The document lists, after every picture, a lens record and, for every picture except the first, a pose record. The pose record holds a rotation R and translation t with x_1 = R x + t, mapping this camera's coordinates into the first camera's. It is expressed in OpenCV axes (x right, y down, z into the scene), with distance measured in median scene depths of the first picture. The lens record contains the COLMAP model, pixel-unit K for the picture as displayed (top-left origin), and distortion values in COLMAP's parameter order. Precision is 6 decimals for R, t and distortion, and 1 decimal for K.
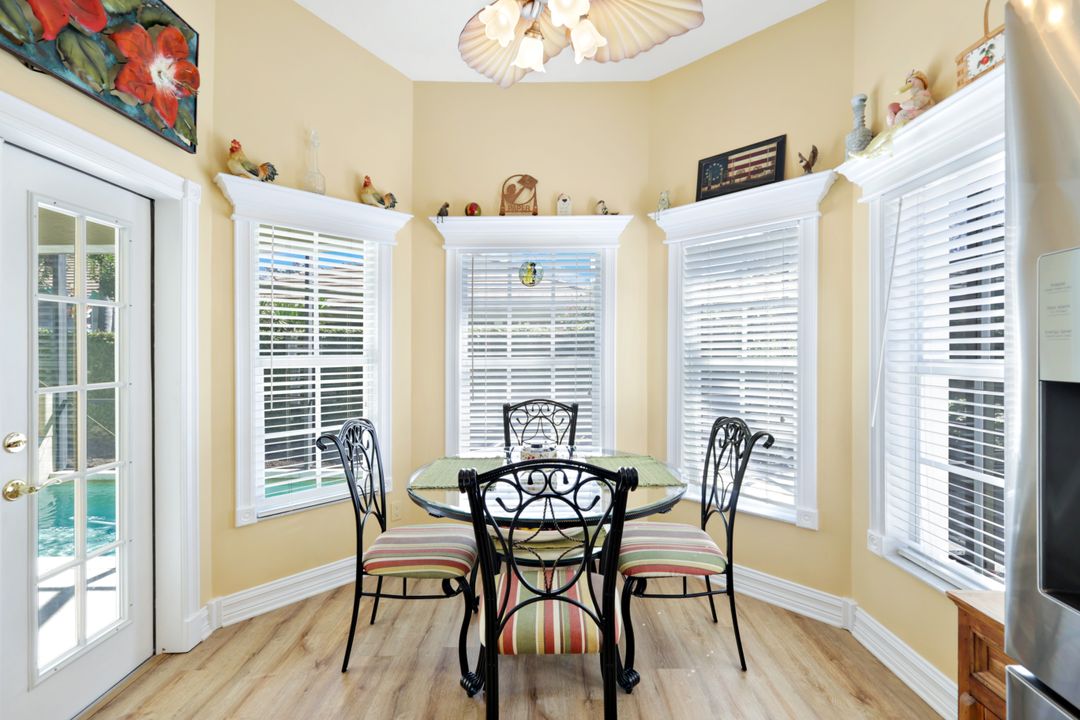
lens RADIAL K [[473.9, 0, 541.4], [0, 473.9, 352.9], [0, 0, 1]] dist [-0.000648, 0.002574]
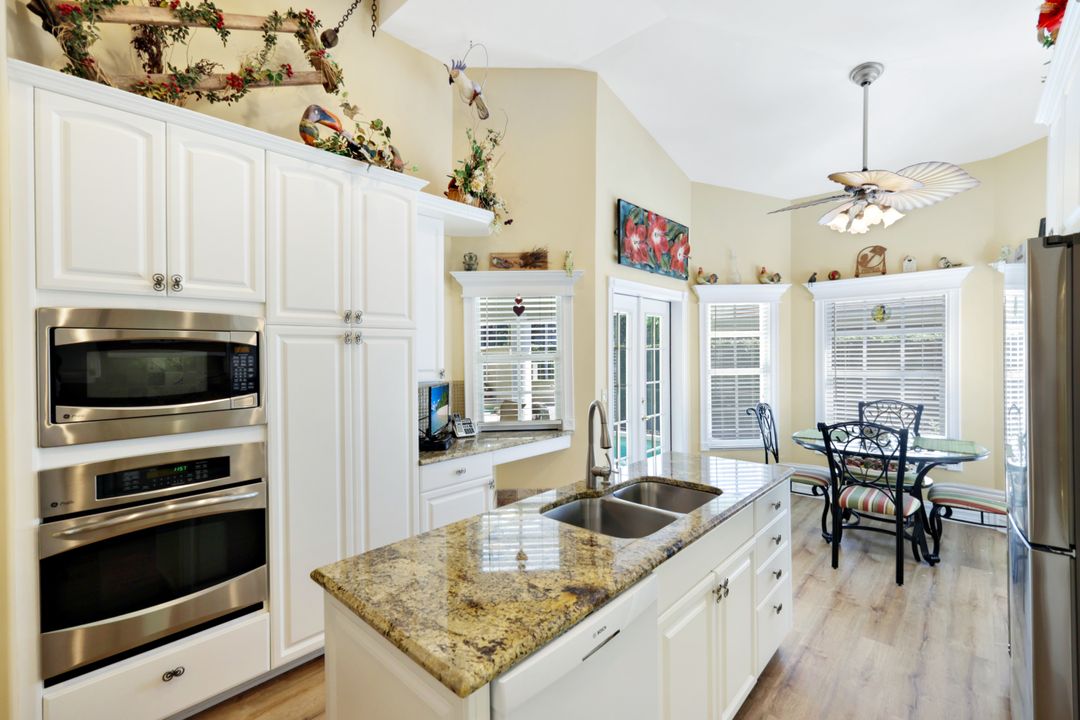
lens RADIAL K [[473.9, 0, 537.4], [0, 473.9, 355.1], [0, 0, 1]] dist [-0.000648, 0.002574]
pose [[0.737483, -0.003073, -0.675358, 0.189107], [0.008491, 0.999953, 0.004722, -0.057237], [0.675312, -0.009217, 0.737475, -0.817206]]
